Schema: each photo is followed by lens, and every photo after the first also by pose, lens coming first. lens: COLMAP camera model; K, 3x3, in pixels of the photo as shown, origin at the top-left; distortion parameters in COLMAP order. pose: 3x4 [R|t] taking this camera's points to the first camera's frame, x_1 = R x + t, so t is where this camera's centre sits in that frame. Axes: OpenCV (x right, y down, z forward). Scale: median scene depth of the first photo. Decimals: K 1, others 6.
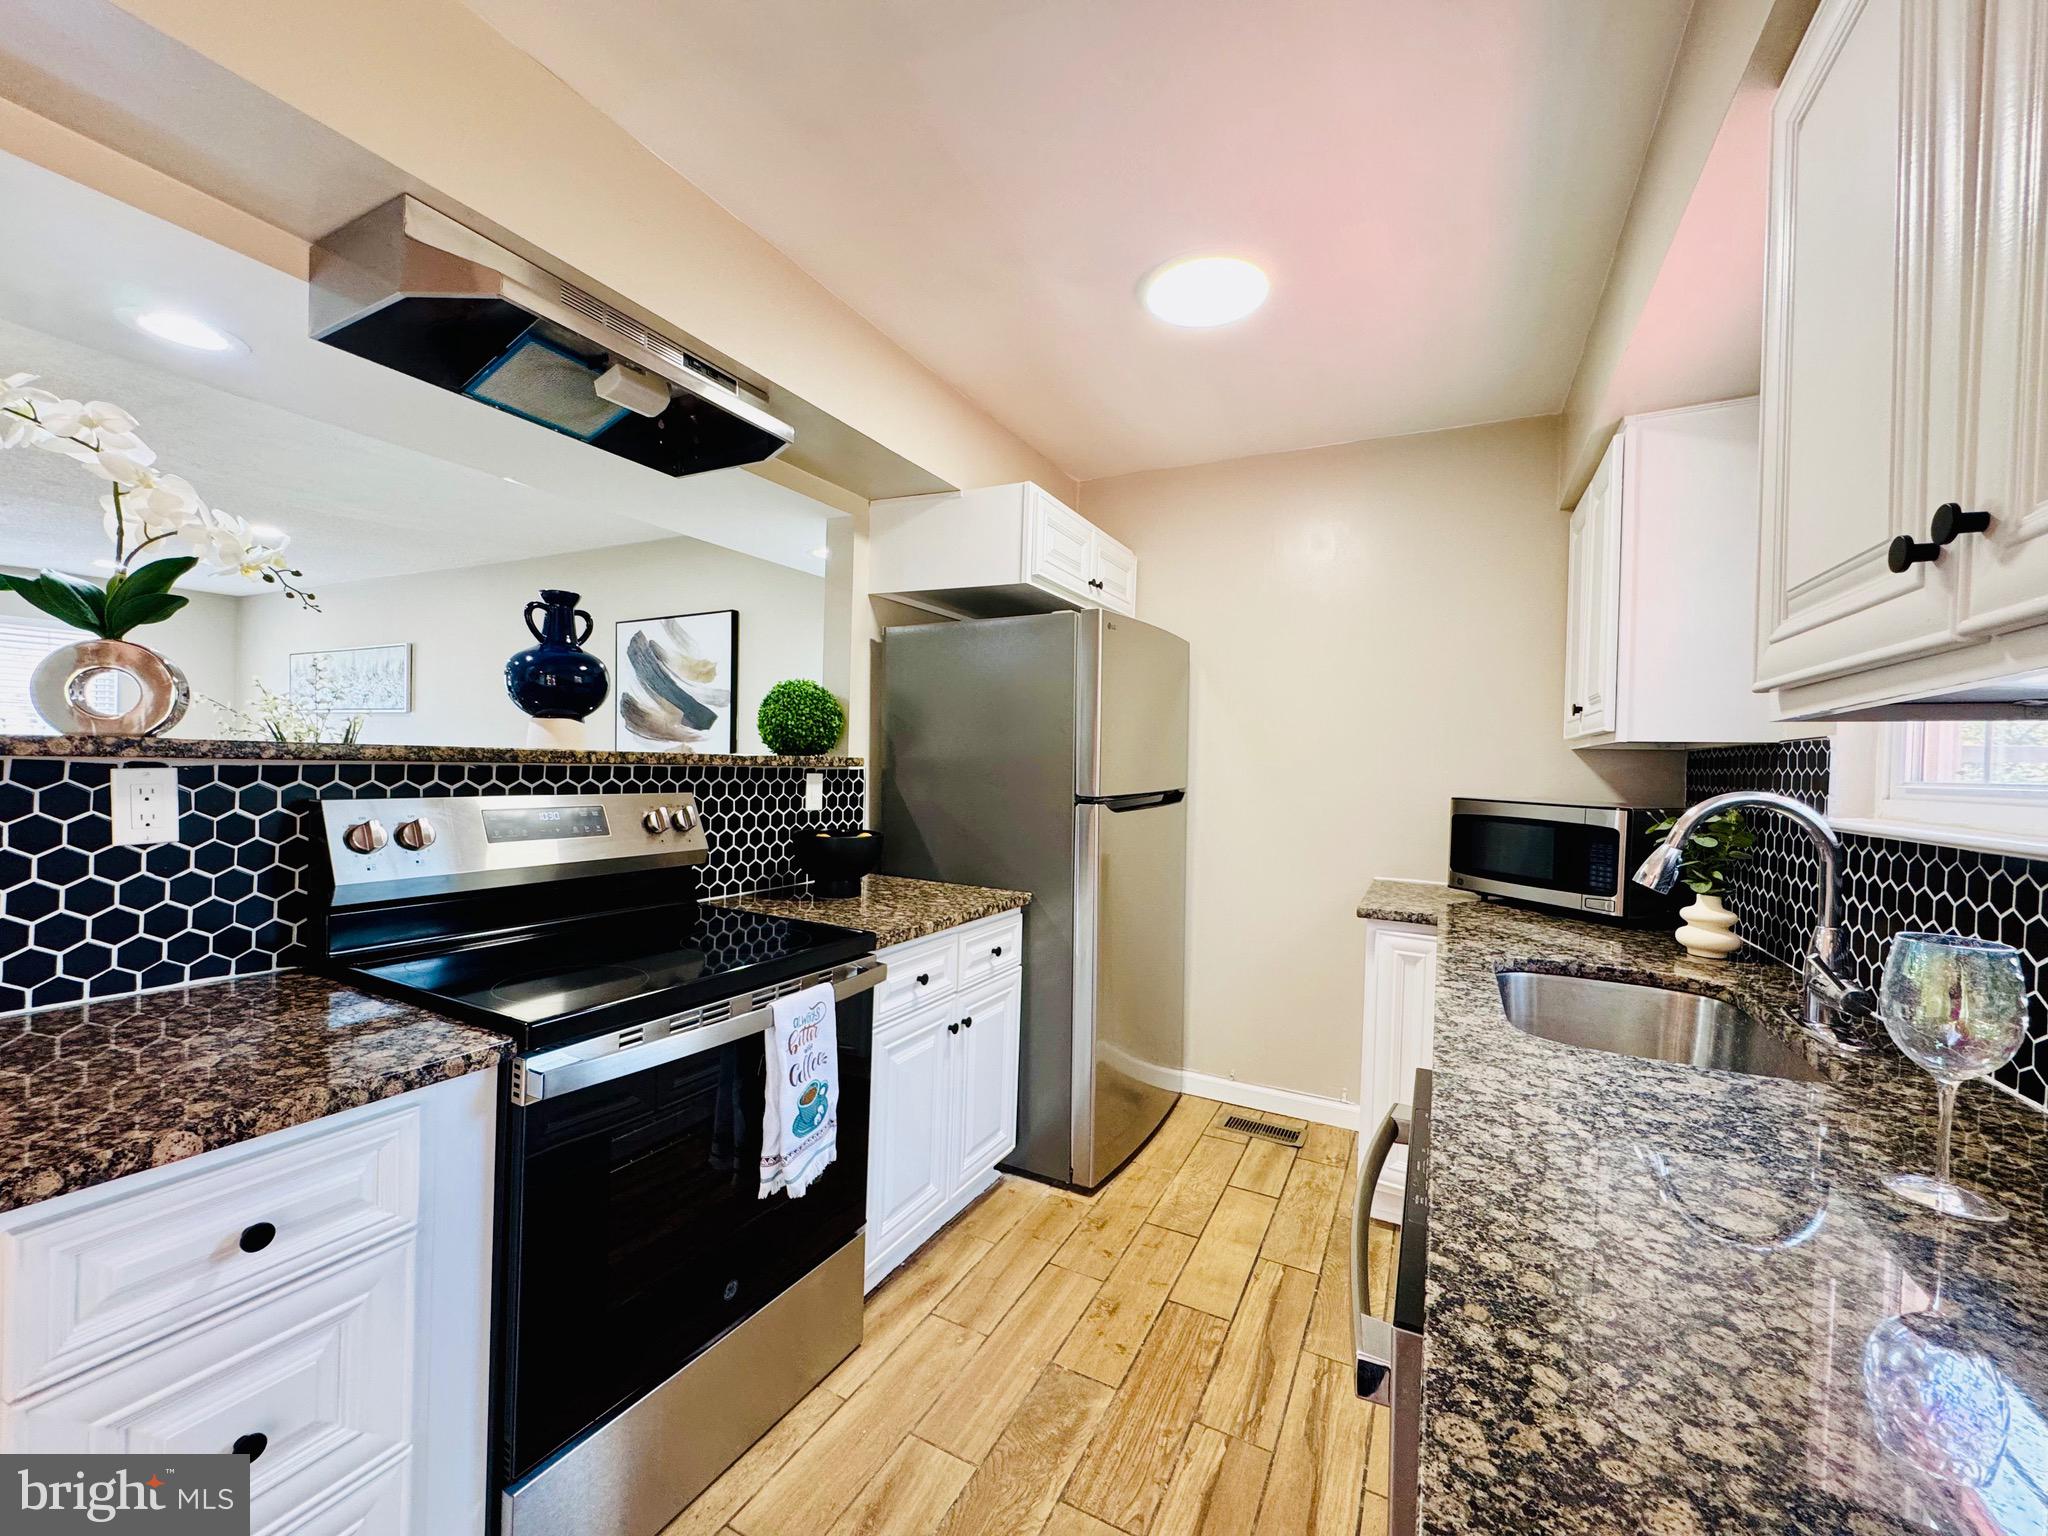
lens RADIAL K [[817.0, 0, 1024.9], [0, 817.0, 769.8], [0, 0, 1]] dist [-0.001612, 0.000530]
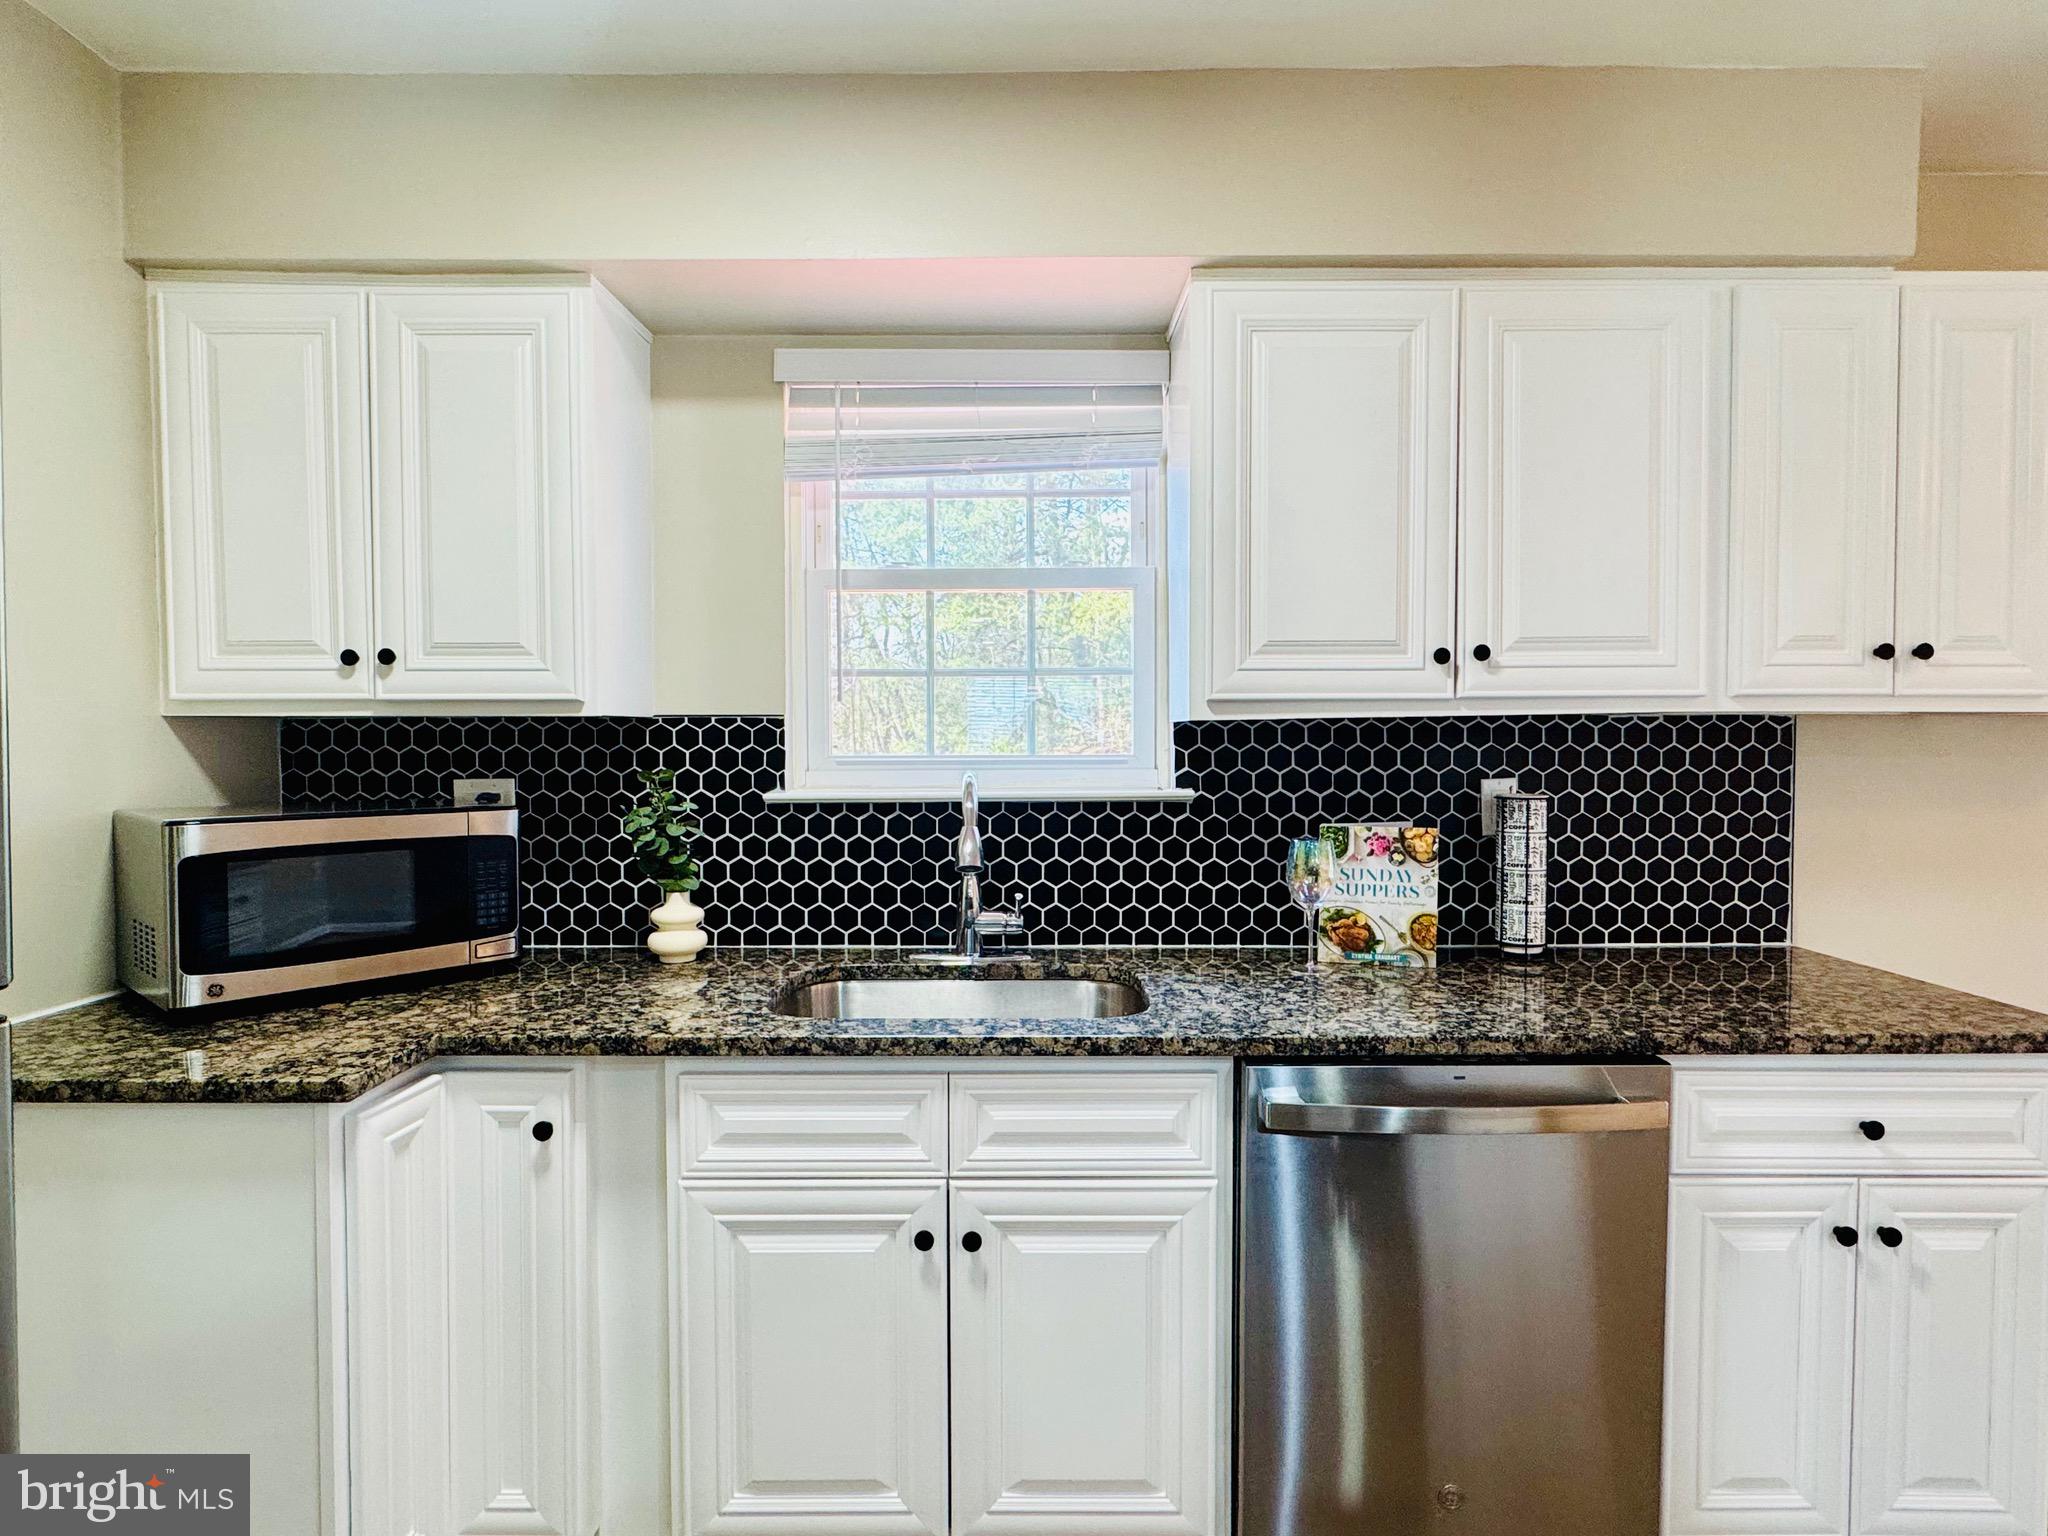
lens RADIAL K [[1041.8, 0, 1018.9], [0, 1041.8, 770.2], [0, 0, 1]] dist [-0.021429, -0.000216]
pose [[-0.433069, -0.055309, 0.899662, -0.337439], [0.002257, 0.998046, 0.062443, -0.046959], [-0.901358, 0.029073, -0.432098, 1.123920]]
